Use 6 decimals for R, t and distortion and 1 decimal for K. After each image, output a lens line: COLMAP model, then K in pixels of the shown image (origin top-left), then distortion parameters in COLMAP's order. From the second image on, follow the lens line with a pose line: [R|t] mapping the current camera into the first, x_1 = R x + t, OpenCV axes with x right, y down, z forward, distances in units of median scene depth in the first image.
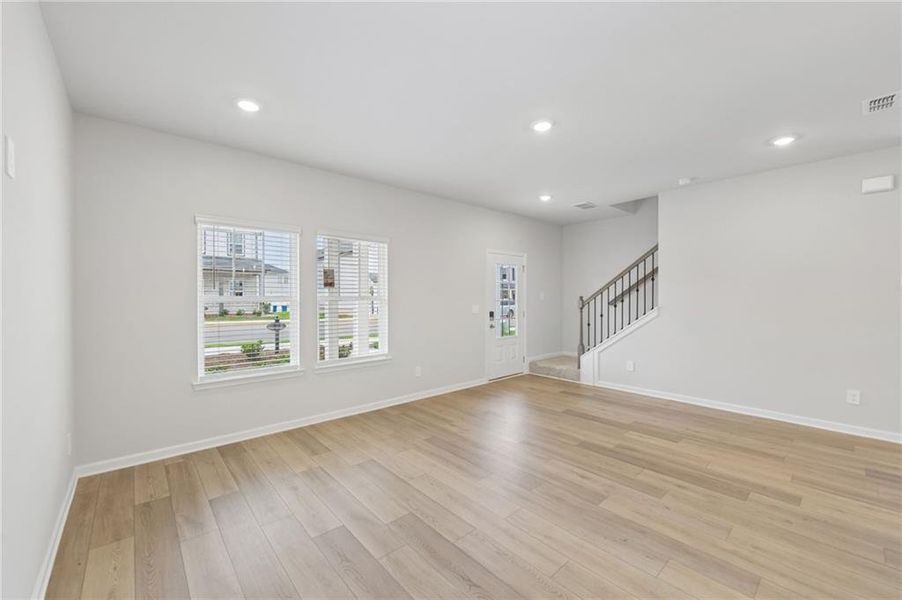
lens RADIAL K [[363.2, 0, 449.2], [0, 363.2, 297.5], [0, 0, 1]] dist [-0.004462, -0.000457]
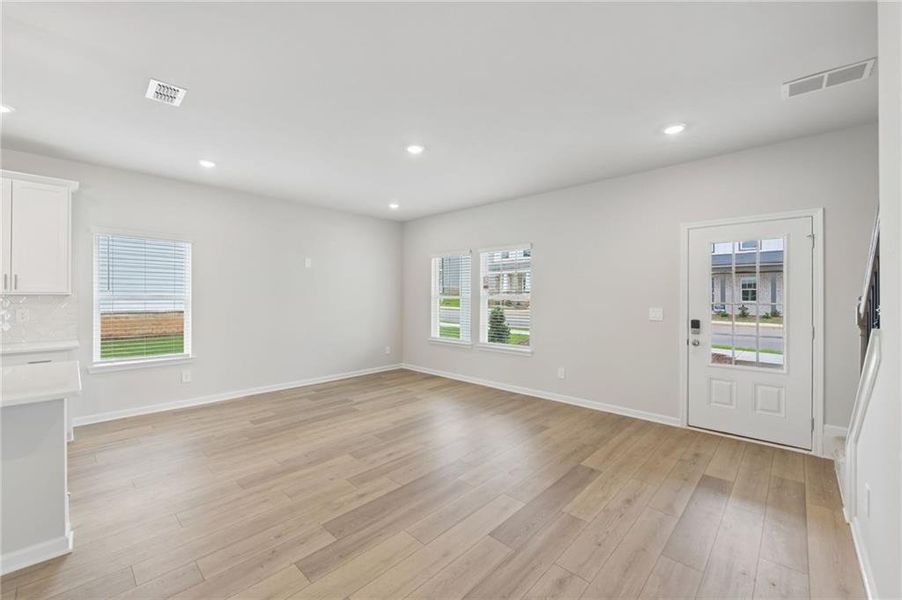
lens RADIAL K [[367.3, 0, 444.6], [0, 367.3, 294.1], [0, 0, 1]] dist [-0.010955, -0.000343]
pose [[0.079902, -0.001997, -0.996801, 1.008984], [-0.003886, 0.999990, -0.002315, -0.004954], [0.996795, 0.004059, 0.079893, 0.709228]]
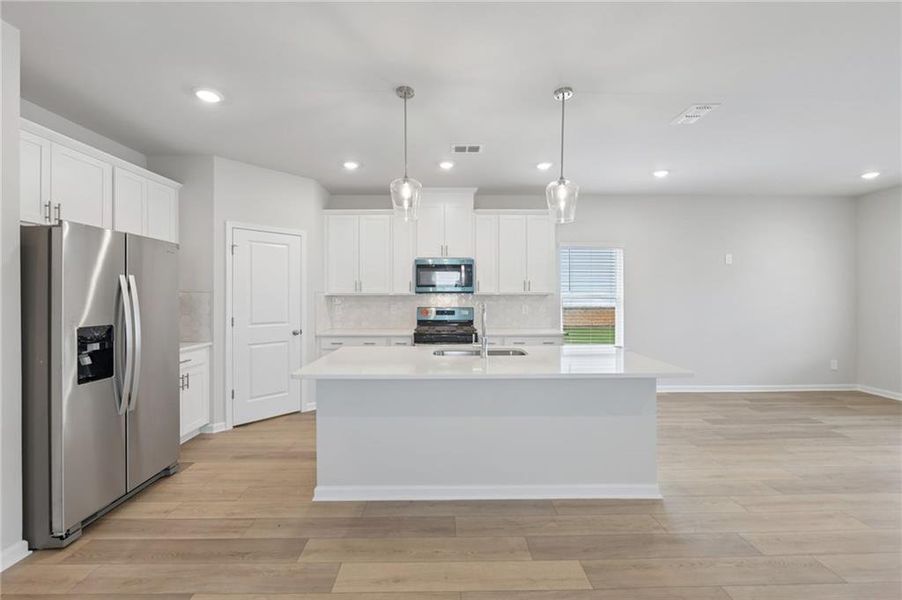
lens RADIAL K [[363.4, 0, 445.4], [0, 363.4, 291.3], [0, 0, 1]] dist [-0.003885, -0.000663]
pose [[-0.653017, -0.004145, -0.757332, 1.180267], [0.001864, 0.999973, -0.007080, -0.004825], [0.757341, -0.006035, -0.652992, 0.389529]]
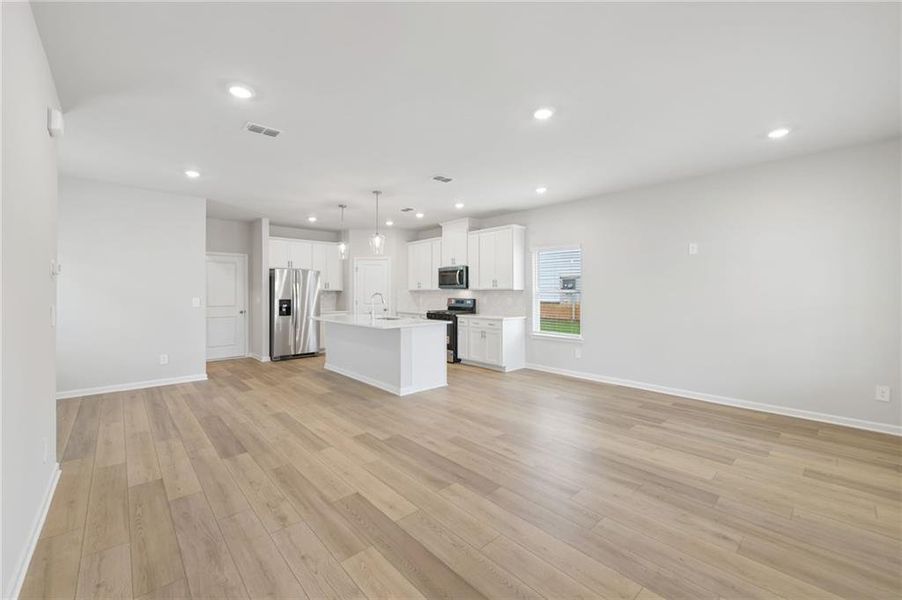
lens RADIAL K [[363.4, 0, 445.4], [0, 363.4, 291.3], [0, 0, 1]] dist [-0.003885, -0.000663]
pose [[-0.999954, 0.003726, -0.008893, 0.373938], [0.003726, 0.999993, 0.000021, 0.003878], [0.008893, -0.000013, -0.999960, 1.393323]]
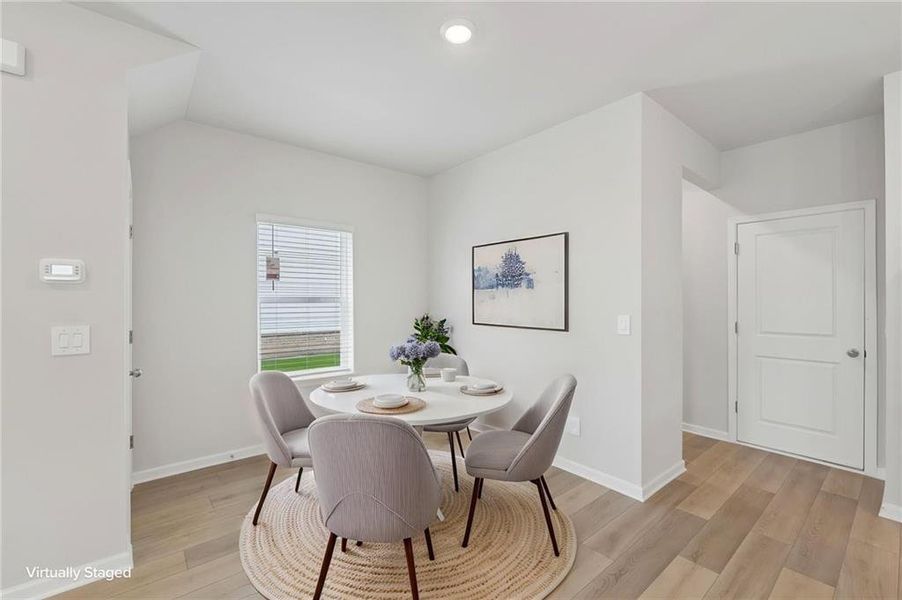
lens RADIAL K [[381.8, 0, 451.0], [0, 381.8, 300.0], [0, 0, 1]] dist [-0.003386, -0.000543]
pose [[0.035005, -0.004282, 0.999378, 0.613065], [0.001194, 0.999990, 0.004243, -0.003943], [-0.999386, 0.001045, 0.035010, 0.337058]]
